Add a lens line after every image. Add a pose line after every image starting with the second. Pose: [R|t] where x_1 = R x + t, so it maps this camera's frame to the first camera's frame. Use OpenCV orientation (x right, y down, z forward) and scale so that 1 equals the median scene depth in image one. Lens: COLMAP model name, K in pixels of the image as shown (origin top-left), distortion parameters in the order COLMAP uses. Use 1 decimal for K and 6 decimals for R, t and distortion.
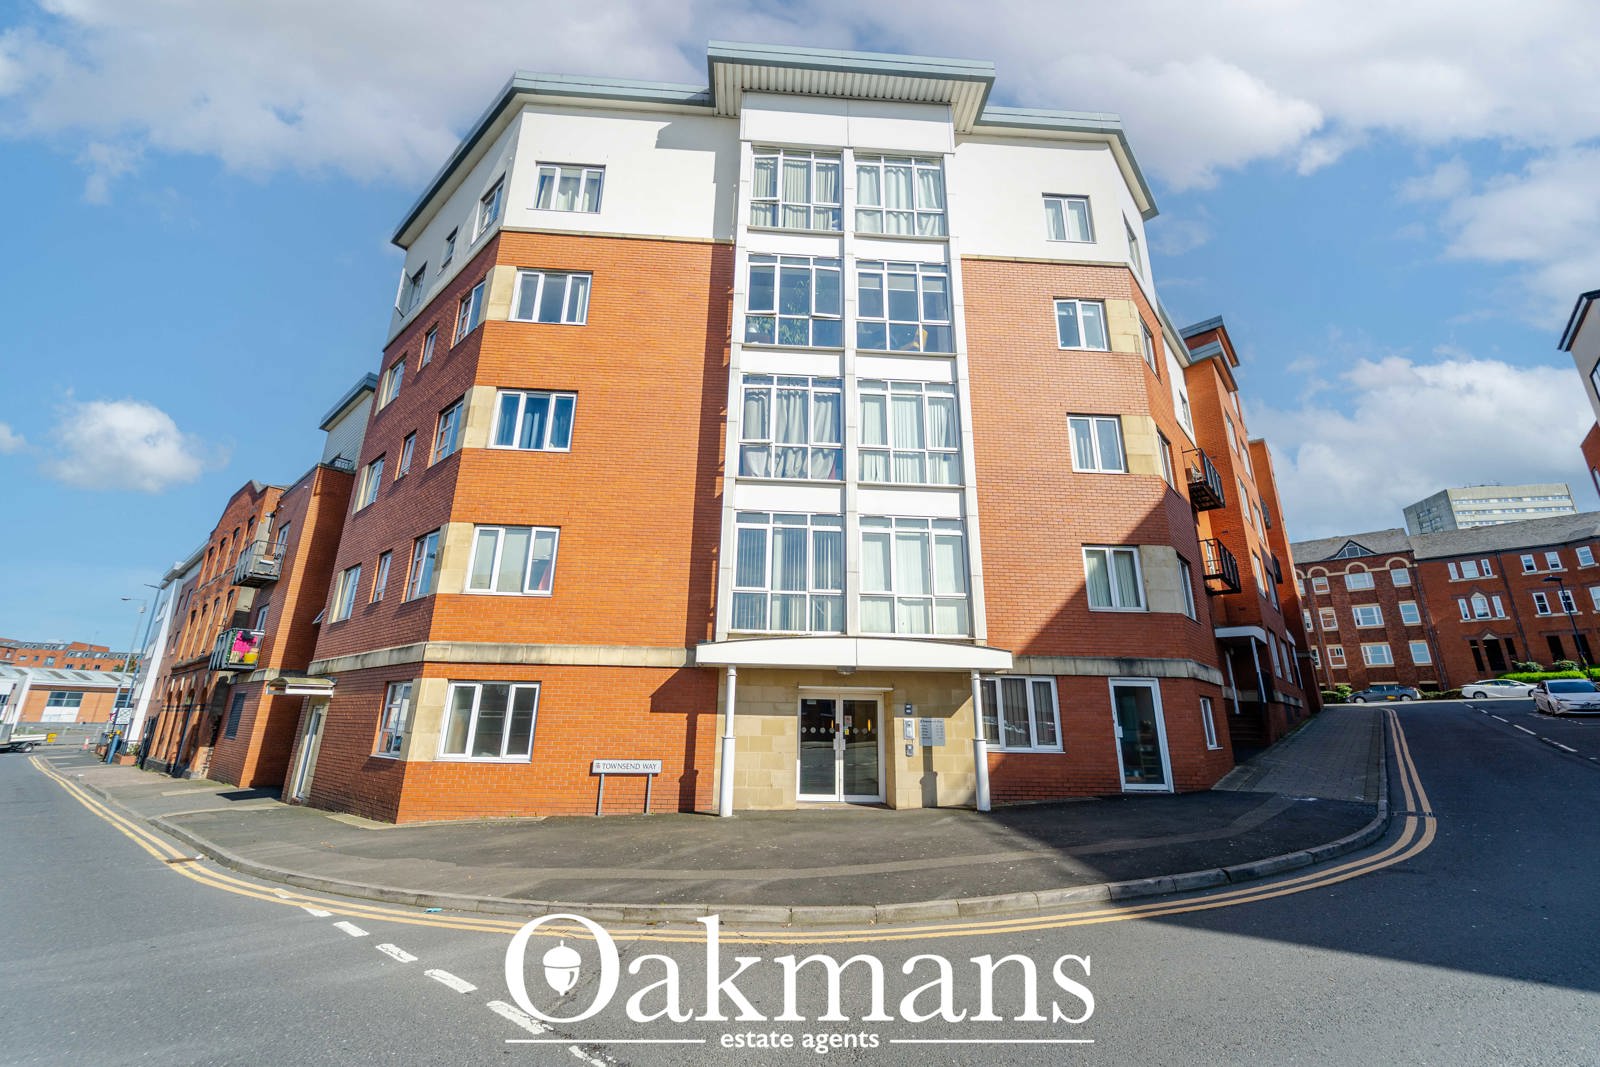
lens RADIAL K [[652.9, 0, 798.3], [0, 652.9, 531.6], [0, 0, 1]] dist [-0.002251, -0.000906]
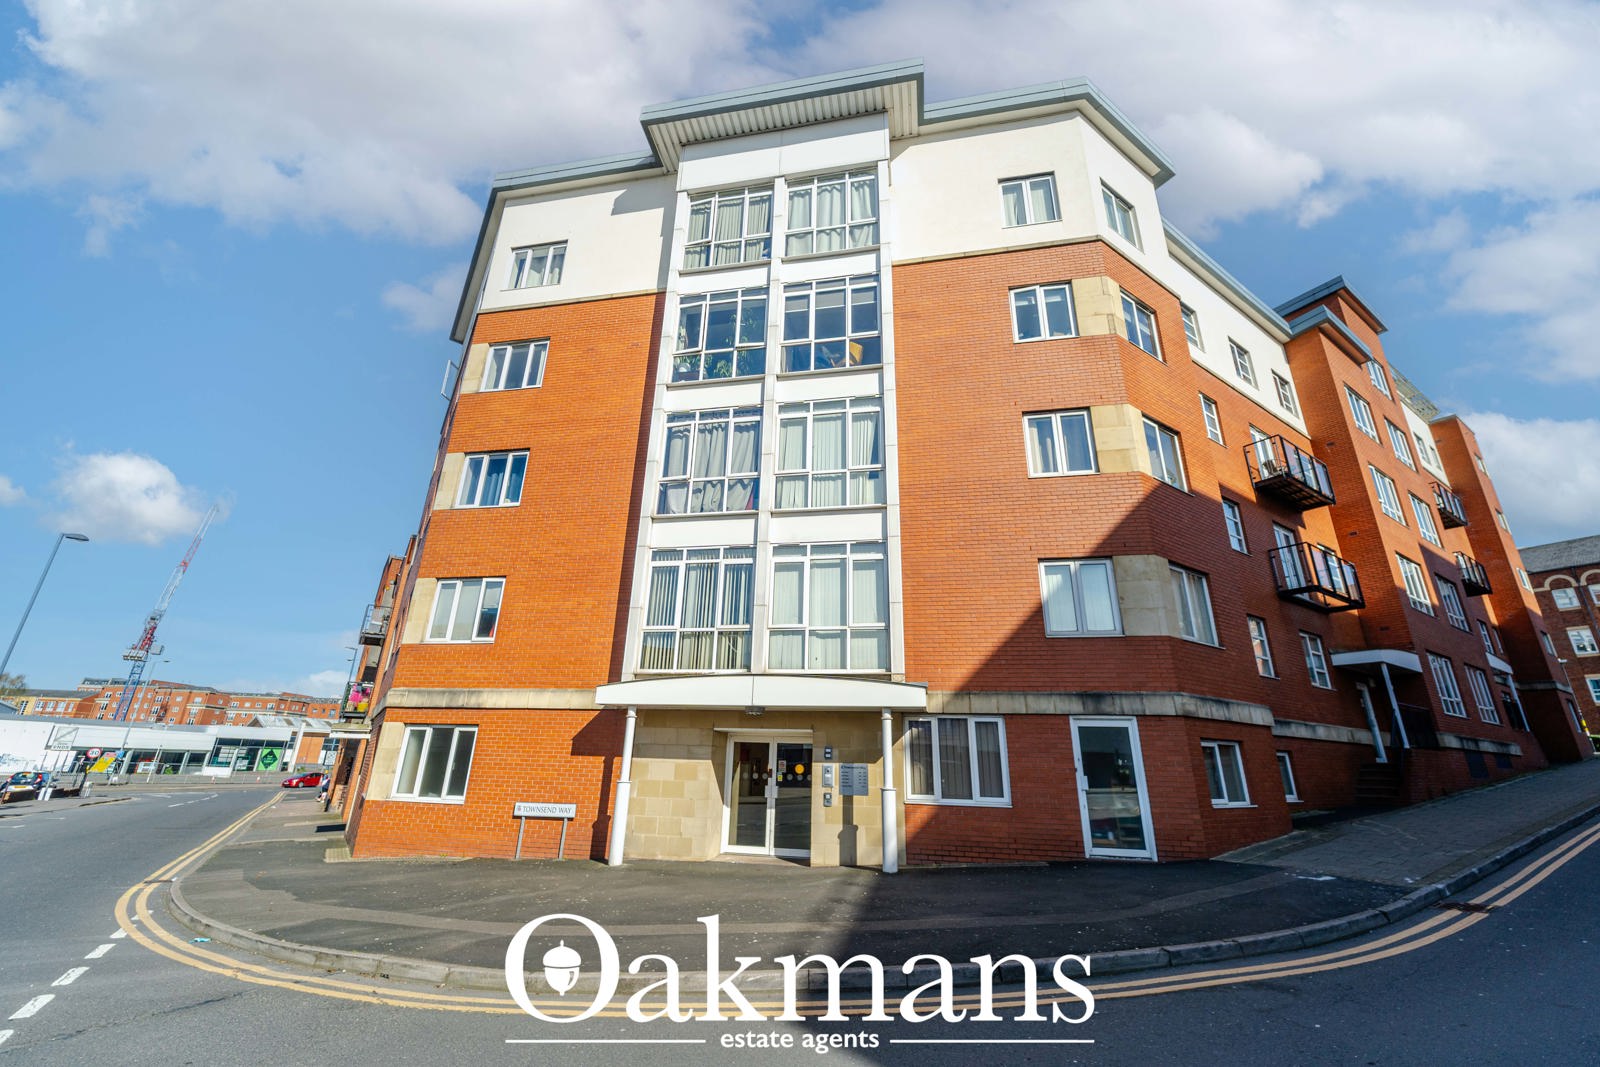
lens RADIAL K [[652.9, 0, 799.2], [0, 652.9, 532.3], [0, 0, 1]] dist [-0.002251, -0.000906]
pose [[0.966498, -0.077991, -0.244538, 0.352513], [0.062267, 0.995503, -0.071395, 0.025979], [0.249006, 0.053777, 0.967008, 0.088551]]
